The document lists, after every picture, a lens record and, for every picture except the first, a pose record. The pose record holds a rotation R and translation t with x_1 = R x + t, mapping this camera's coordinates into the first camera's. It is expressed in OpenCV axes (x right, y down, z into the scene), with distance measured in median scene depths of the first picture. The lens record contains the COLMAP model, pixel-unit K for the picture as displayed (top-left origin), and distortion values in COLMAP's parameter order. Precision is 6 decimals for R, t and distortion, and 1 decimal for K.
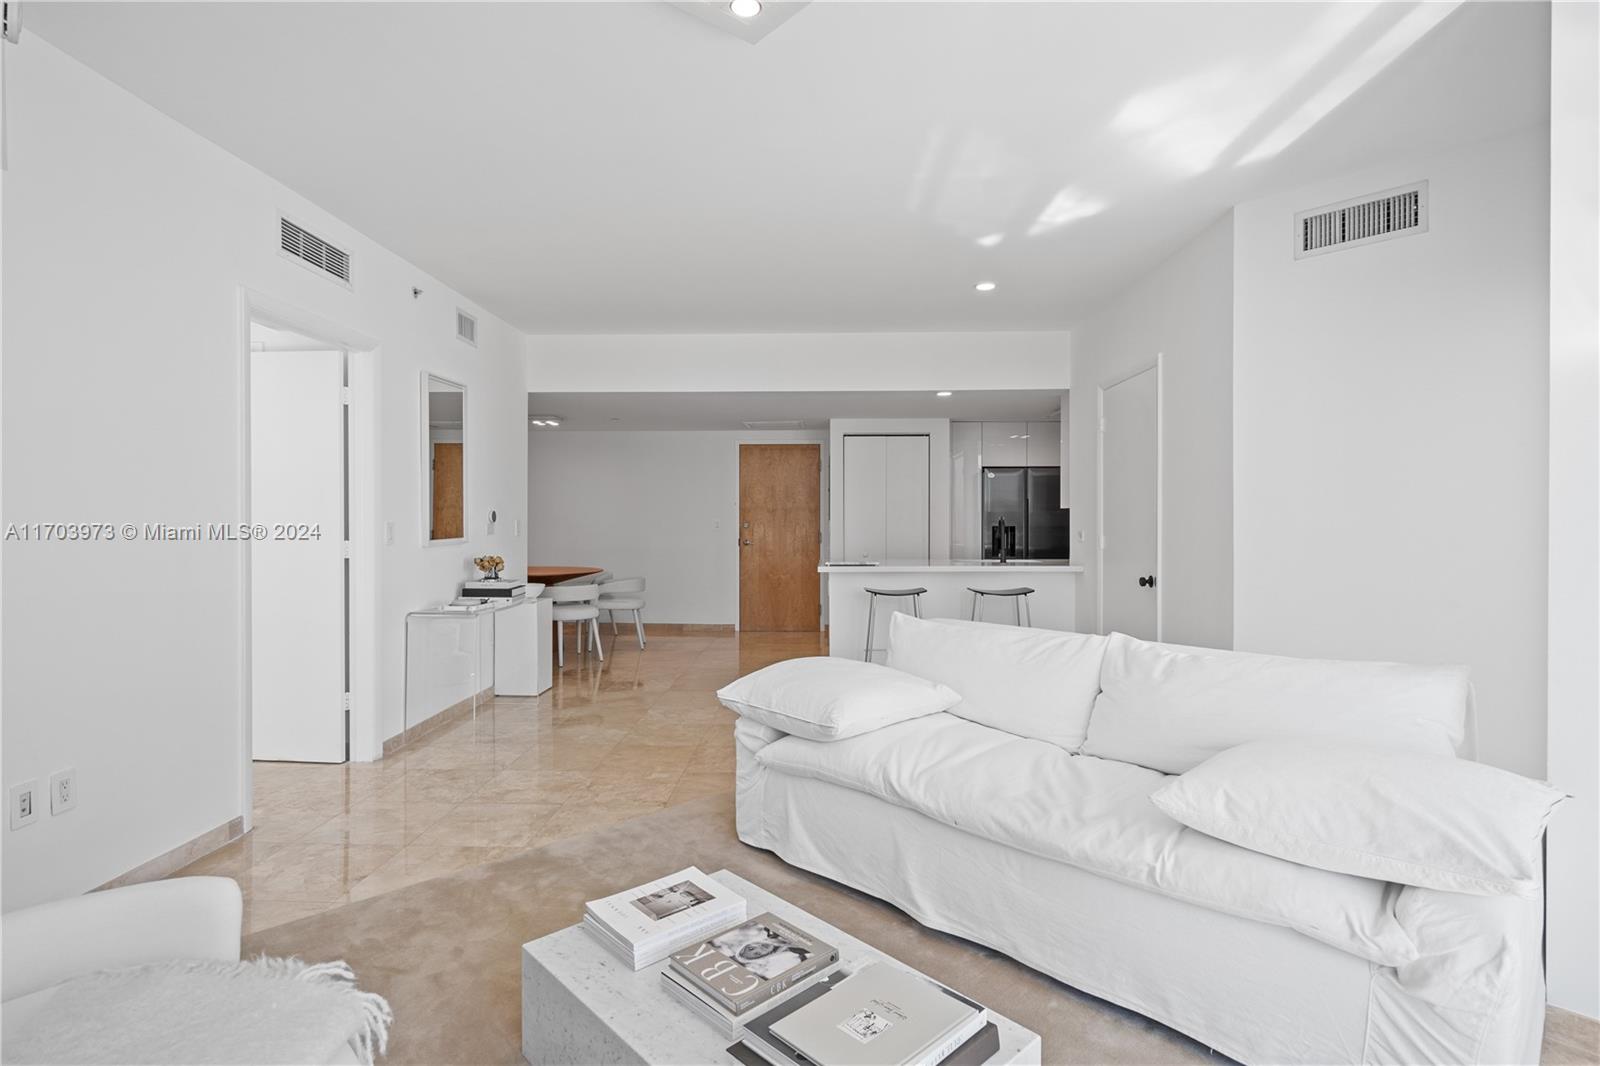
lens RADIAL K [[787.2, 0, 797.2], [0, 787.2, 522.4], [0, 0, 1]] dist [0.001764, 0.000281]
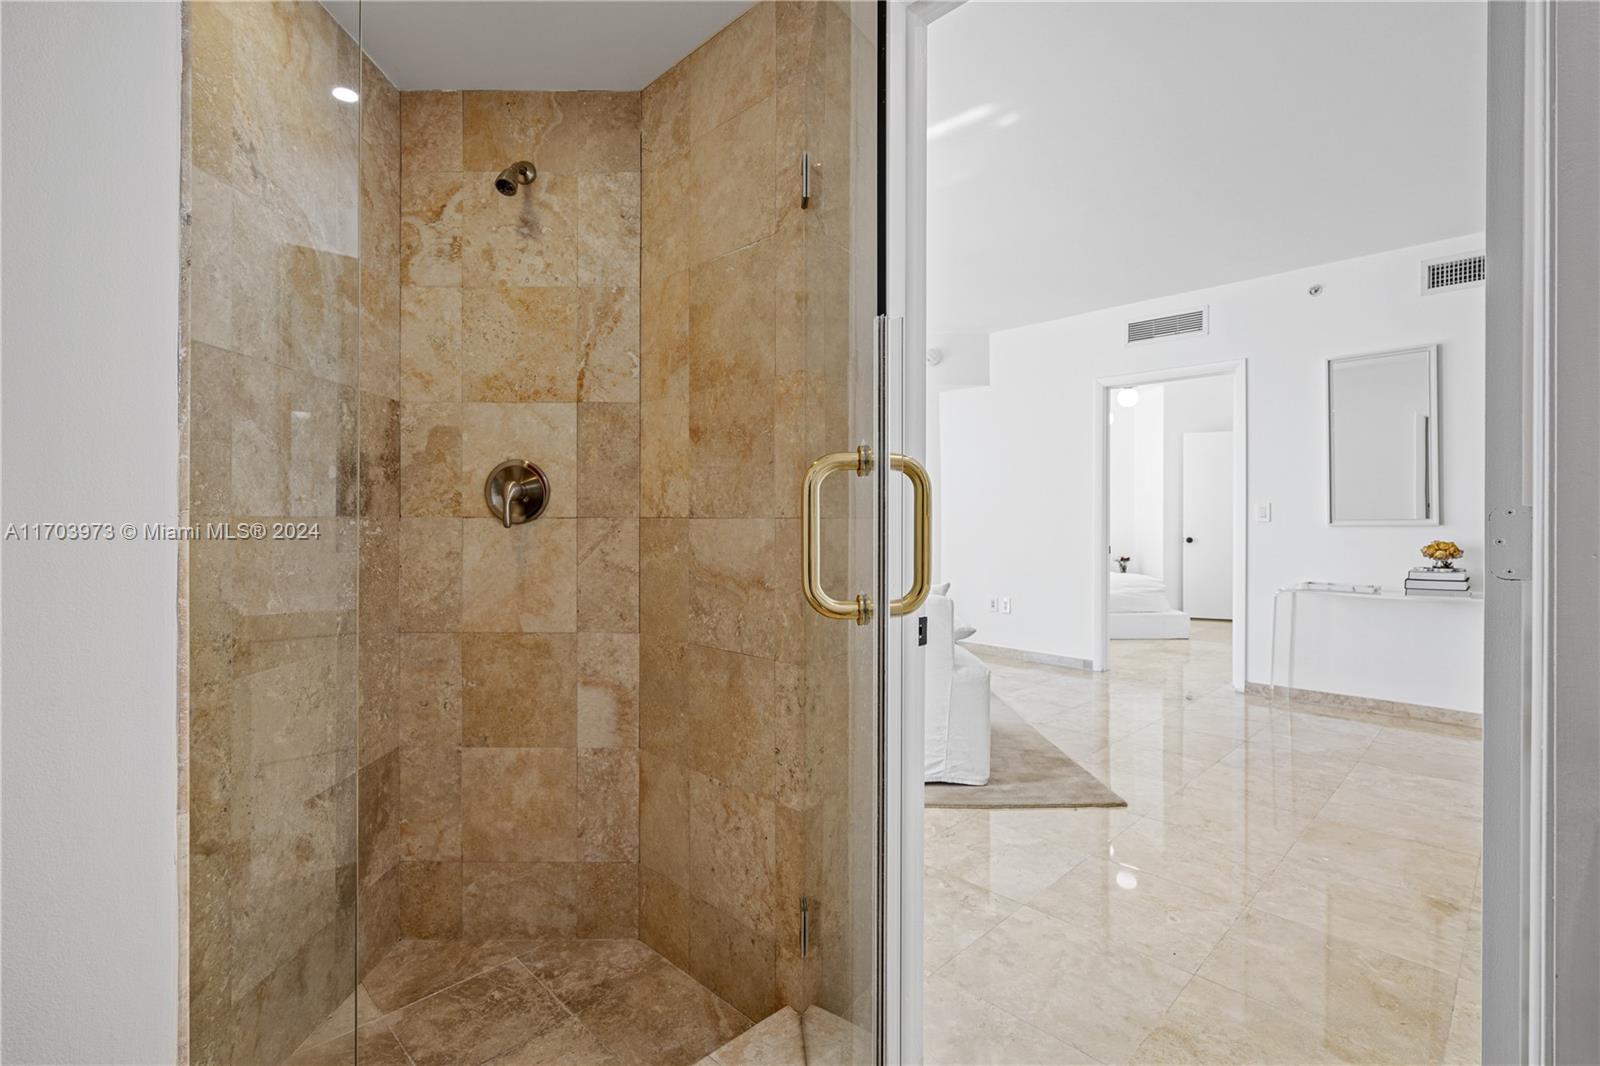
lens RADIAL K [[732.0, 0, 797.1], [0, 732.0, 515.1], [0, 0, 1]] dist [-0.000338, 0.001789]
pose [[-0.689450, -0.006449, -0.724305, 0.375622], [-0.005617, 0.999978, -0.003557, 0.012861], [0.724311, 0.001616, -0.689471, 0.605419]]
